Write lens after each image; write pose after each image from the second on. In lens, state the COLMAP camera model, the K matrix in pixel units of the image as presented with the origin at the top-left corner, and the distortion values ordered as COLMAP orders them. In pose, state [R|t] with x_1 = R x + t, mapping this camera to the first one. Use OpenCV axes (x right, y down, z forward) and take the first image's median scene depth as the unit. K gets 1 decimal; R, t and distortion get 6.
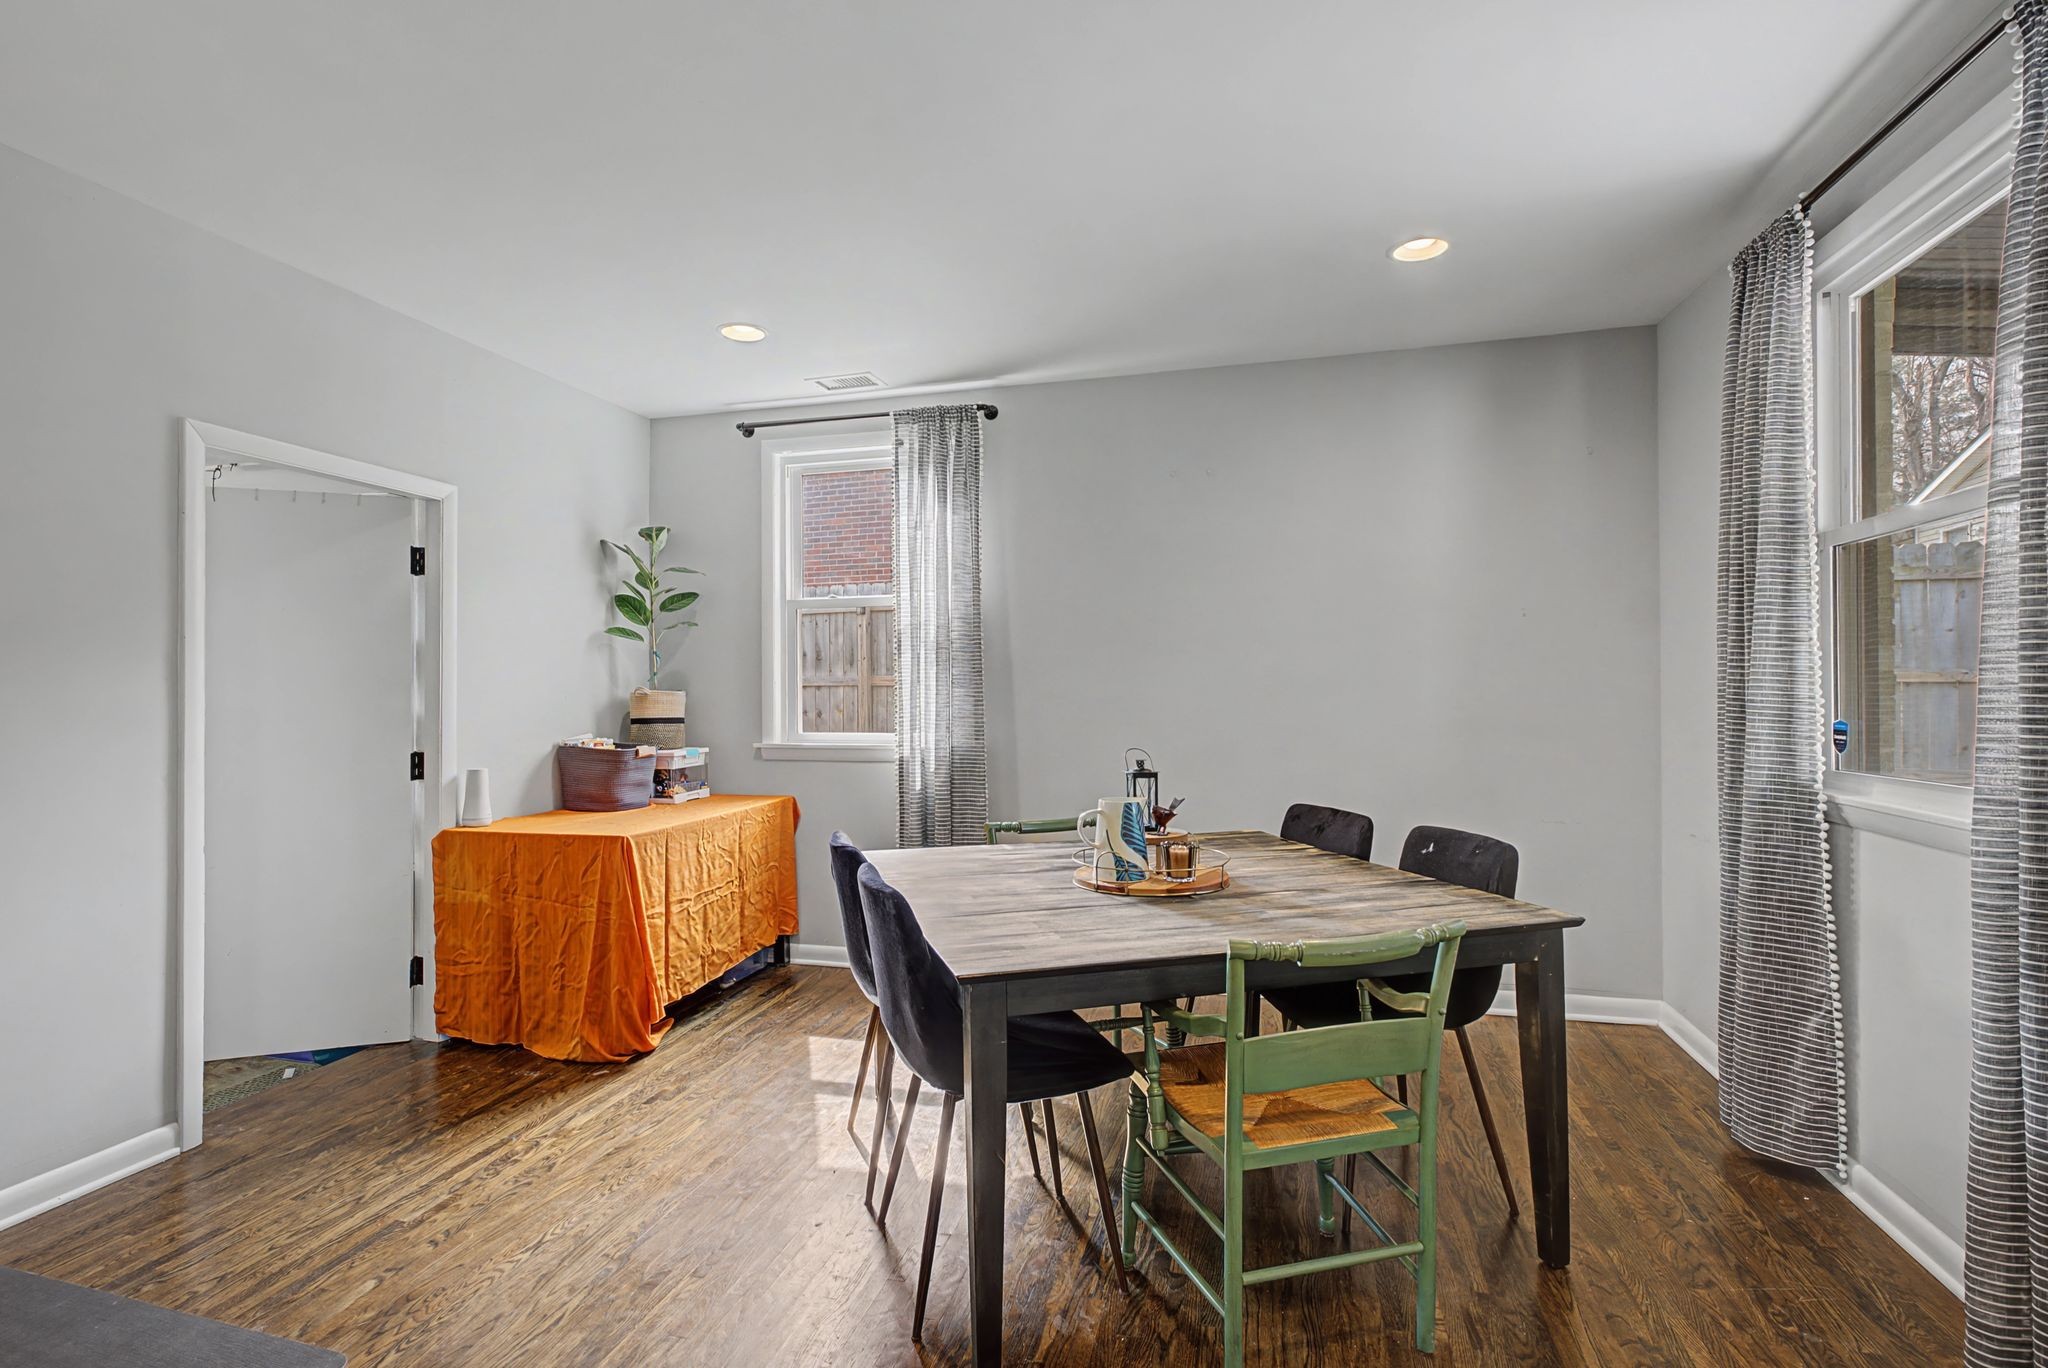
lens RADIAL K [[984.2, 0, 1007.0], [0, 984.2, 685.5], [0, 0, 1]] dist [-0.000196, 0.000860]
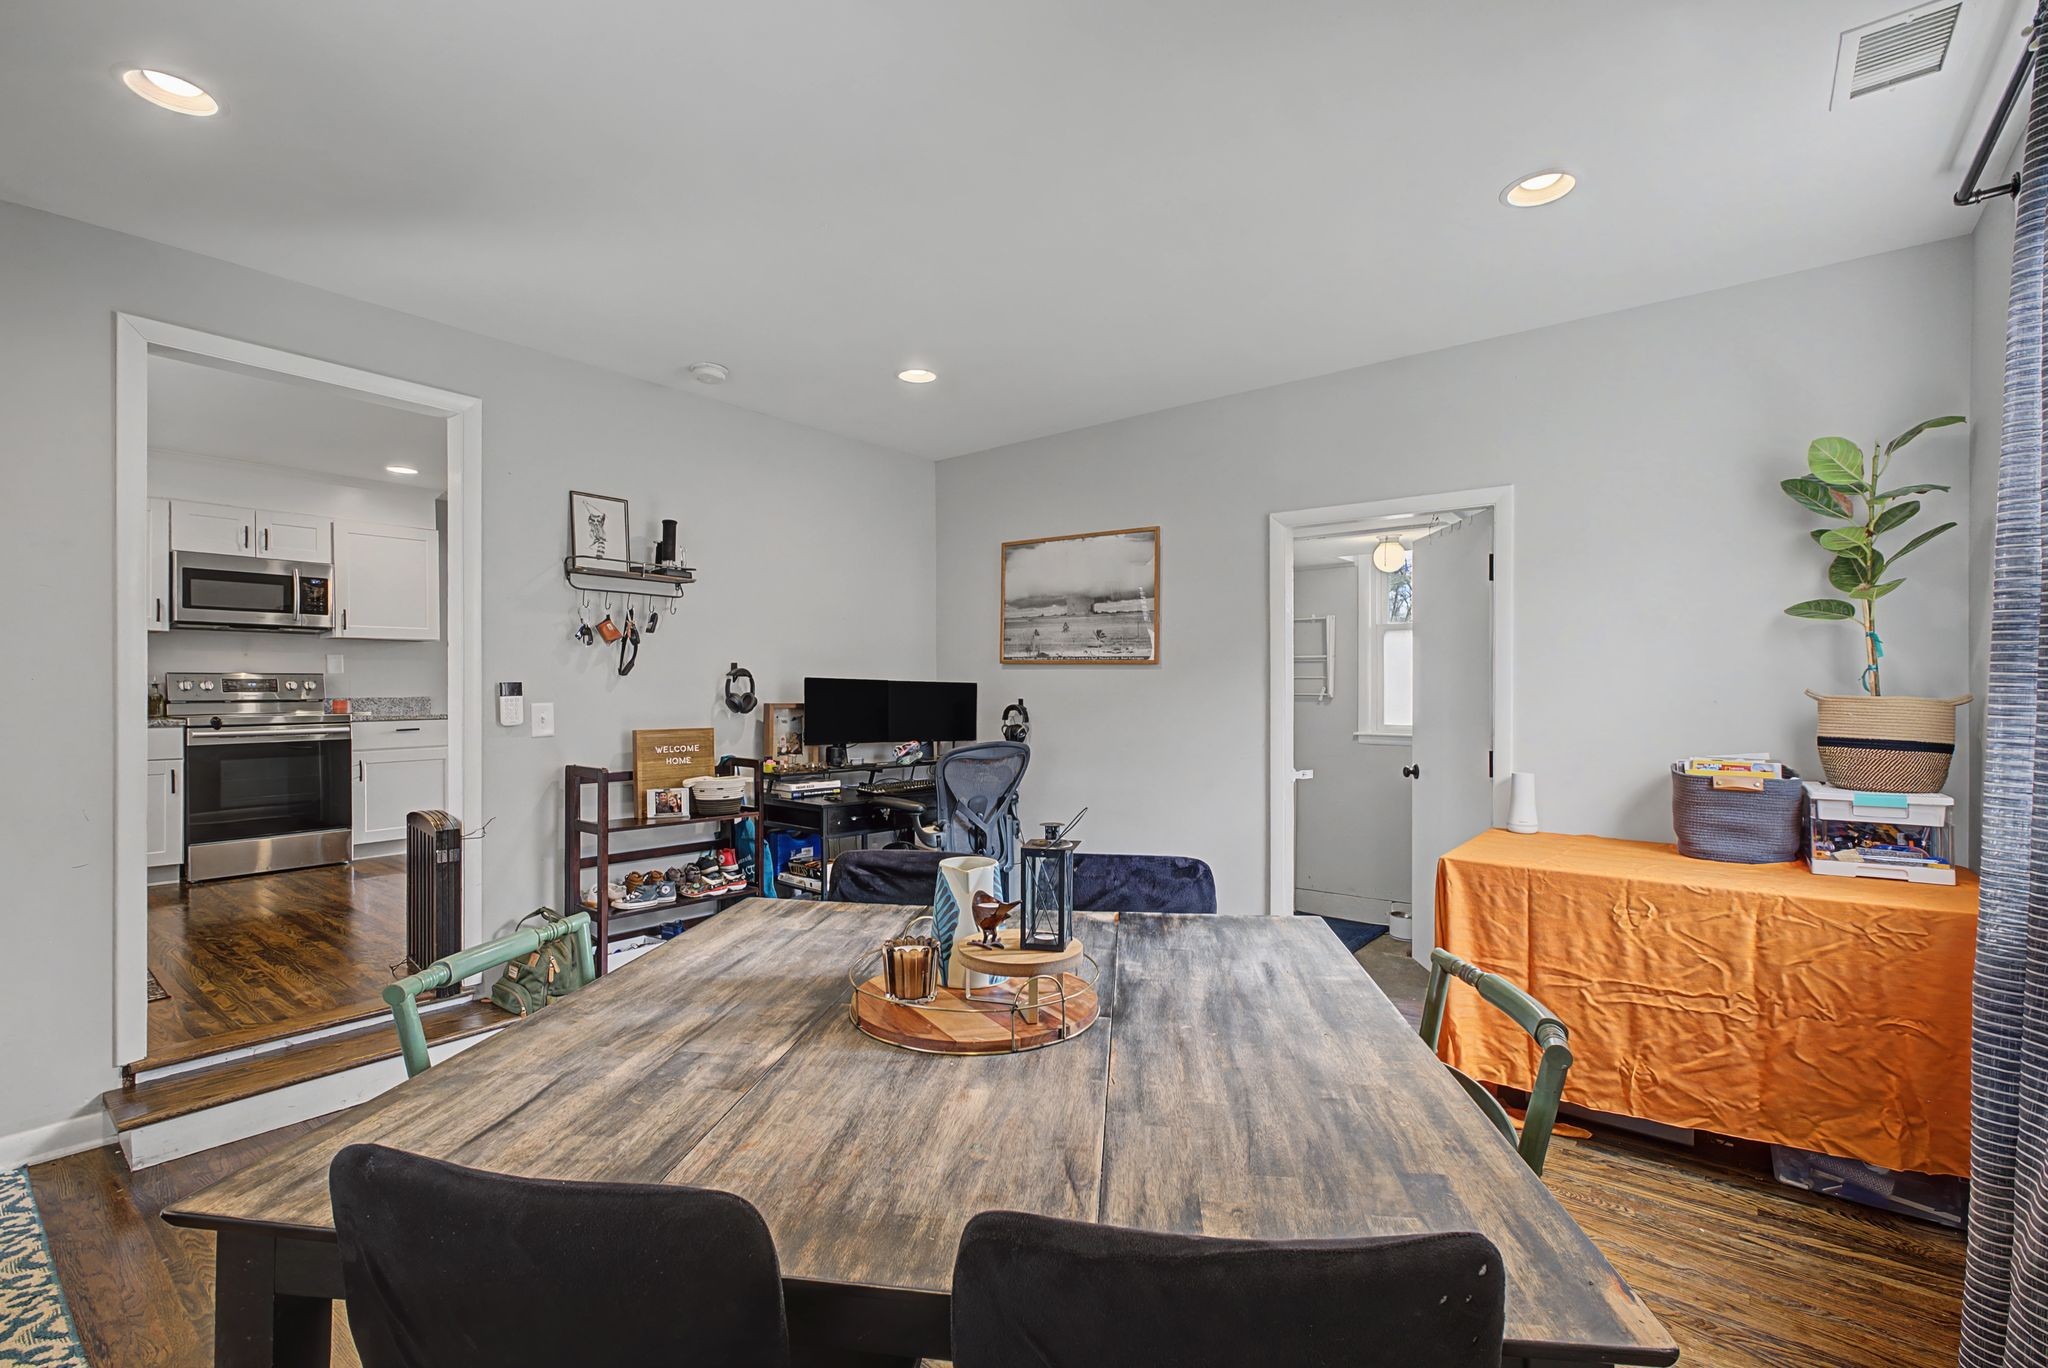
lens RADIAL K [[898.5, 0, 1009.5], [0, 898.5, 688.8], [0, 0, 1]] dist [-0.010703, 0.005189]
pose [[-0.399738, 0.006607, -0.916606, 0.447412], [0.006679, 0.999968, 0.004295, -0.005108], [0.916605, -0.004405, -0.399770, 0.850305]]
